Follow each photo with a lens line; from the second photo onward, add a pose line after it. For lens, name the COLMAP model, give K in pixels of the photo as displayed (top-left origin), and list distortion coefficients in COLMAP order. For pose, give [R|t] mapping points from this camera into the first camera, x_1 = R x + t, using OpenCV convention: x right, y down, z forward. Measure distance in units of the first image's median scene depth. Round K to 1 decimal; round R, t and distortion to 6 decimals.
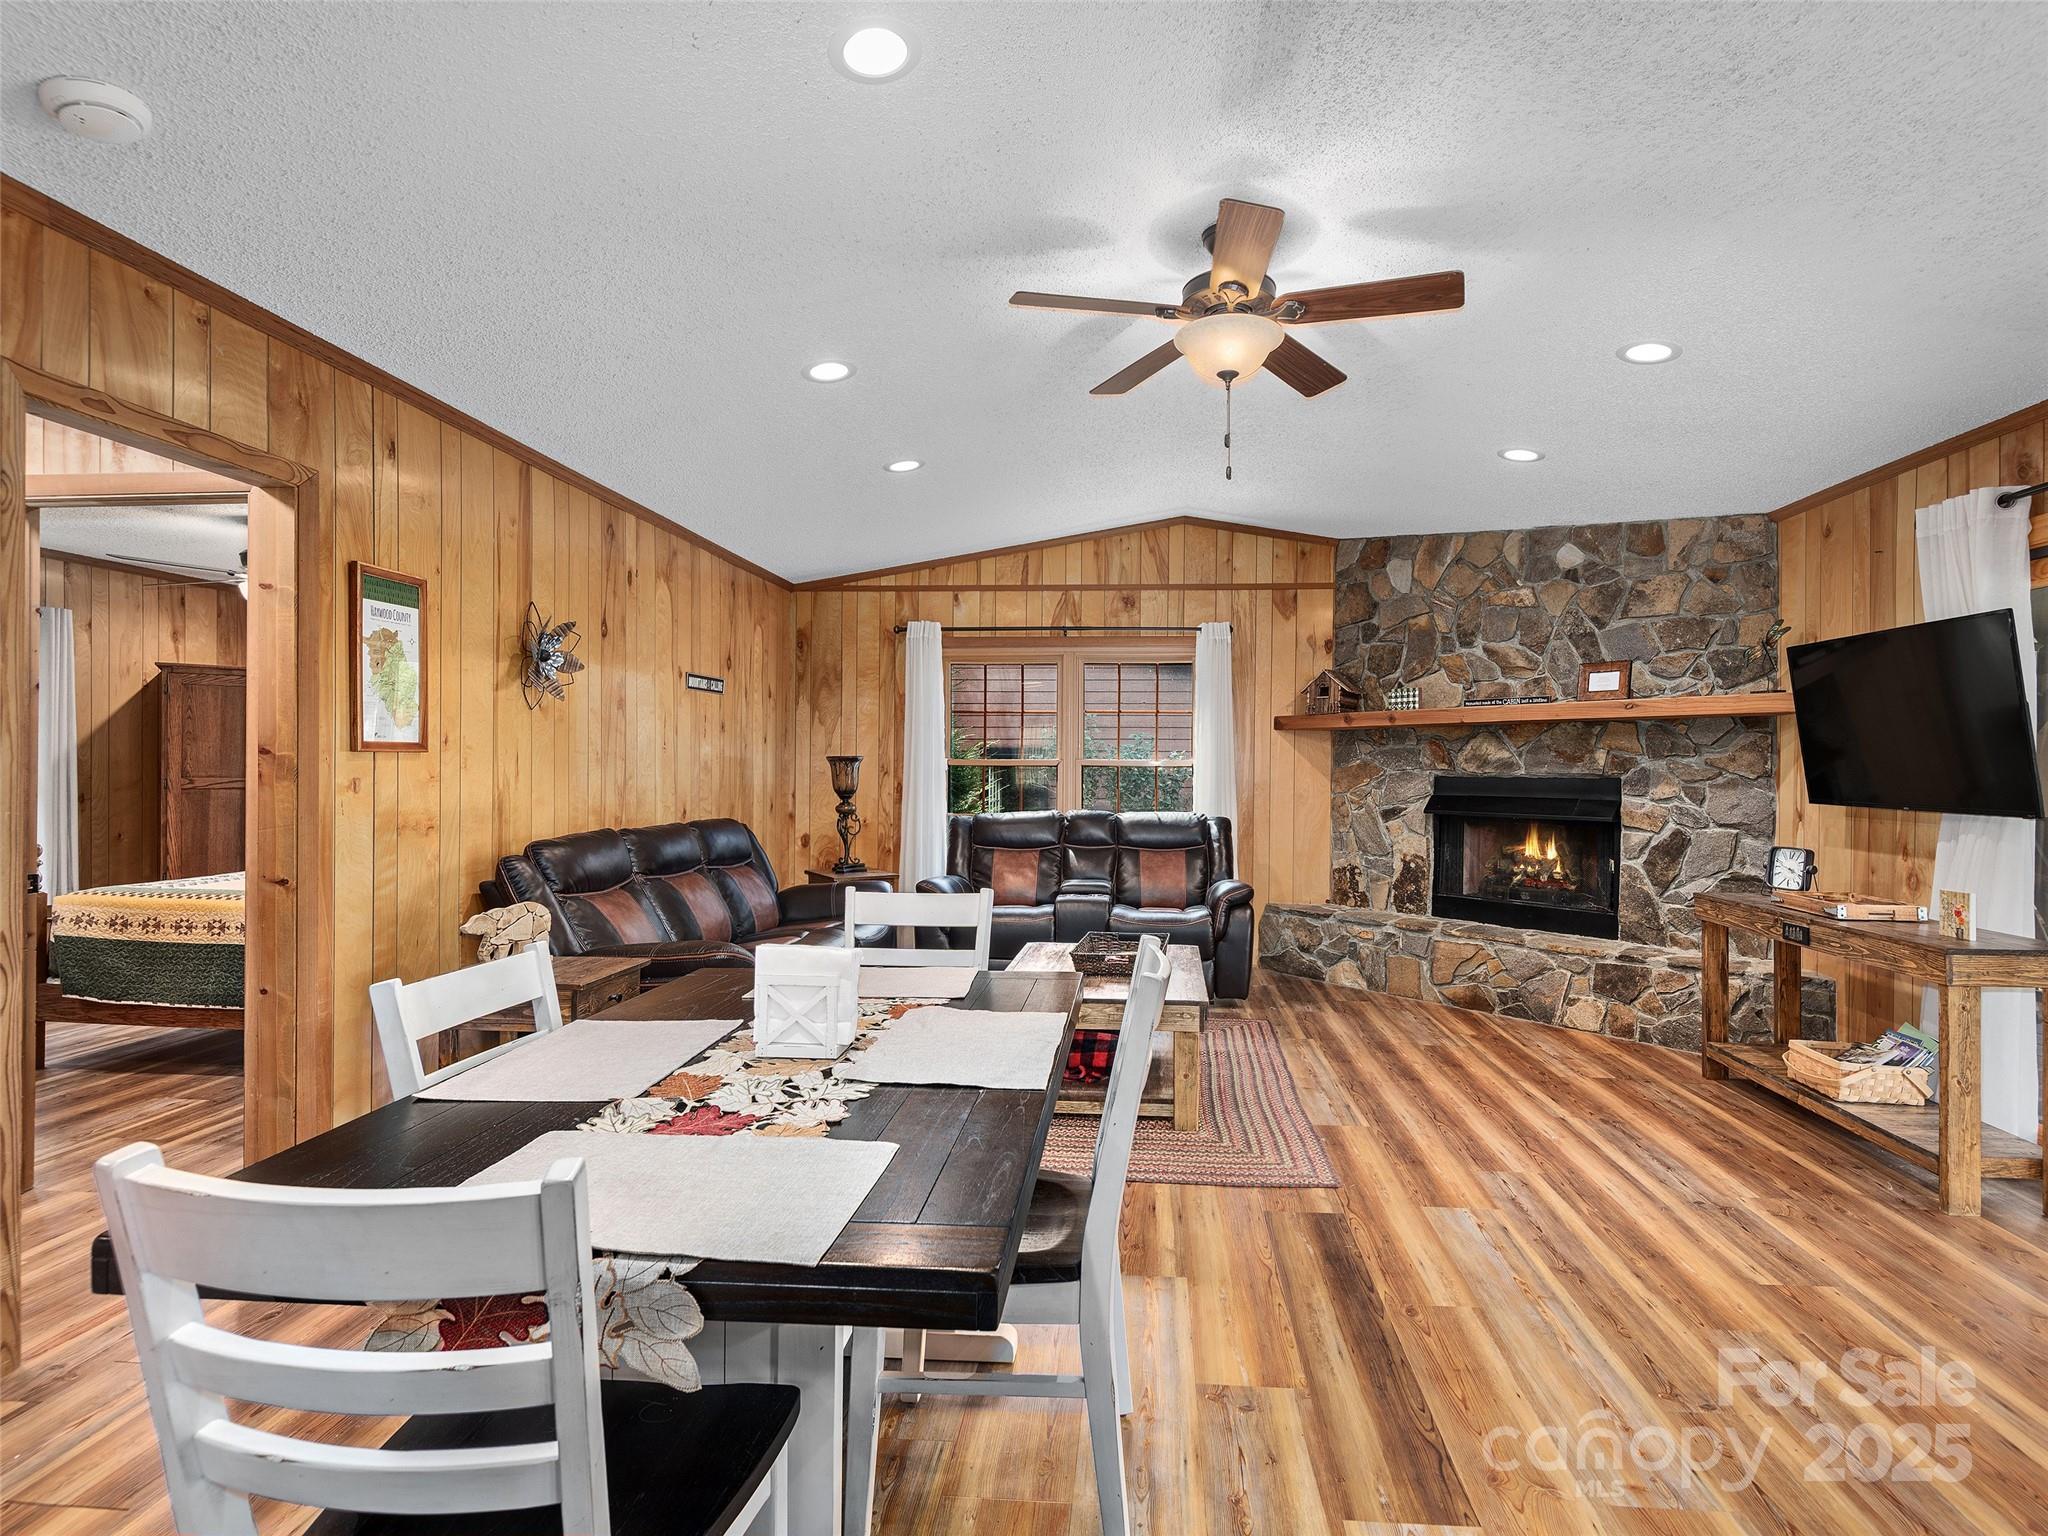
lens RADIAL K [[1026.7, 0, 1067.3], [0, 1026.7, 769.5], [0, 0, 1]] dist [0.009705, -0.013252]
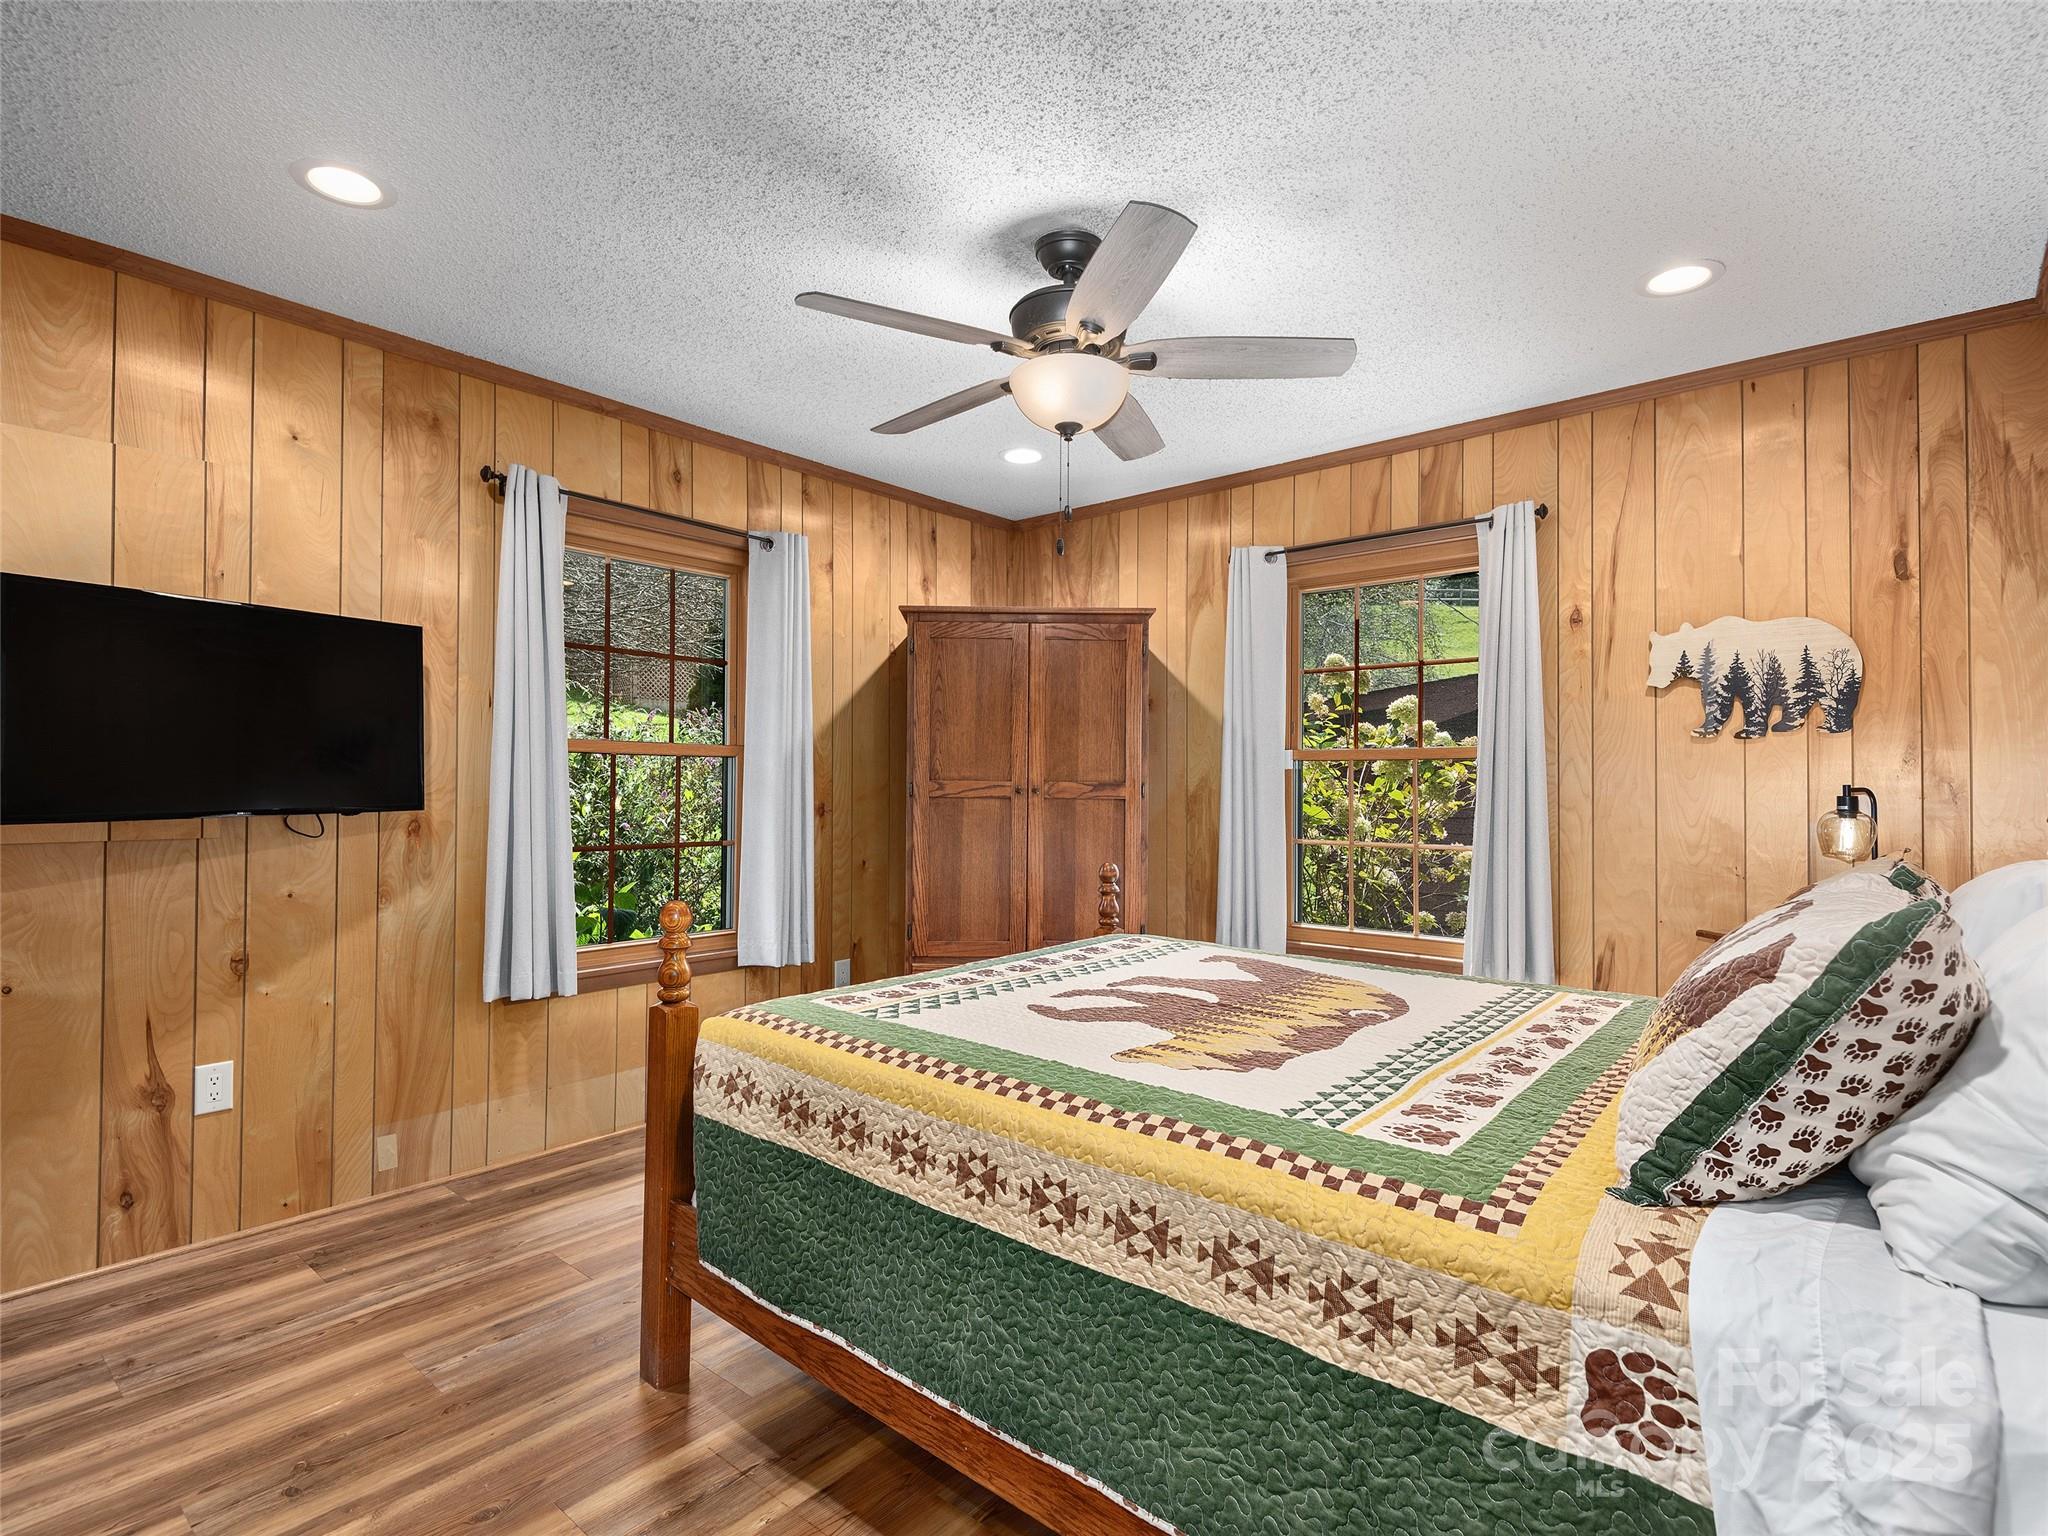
lens RADIAL K [[1026.7, 0, 1020.7], [0, 1026.7, 772.4], [0, 0, 1]] dist [0.009705, -0.013252]
pose [[0.802047, -0.008201, -0.597205, -0.425529], [-0.000607, 0.999894, -0.014546, 0.012507], [0.597261, 0.012029, 0.801957, 0.509932]]
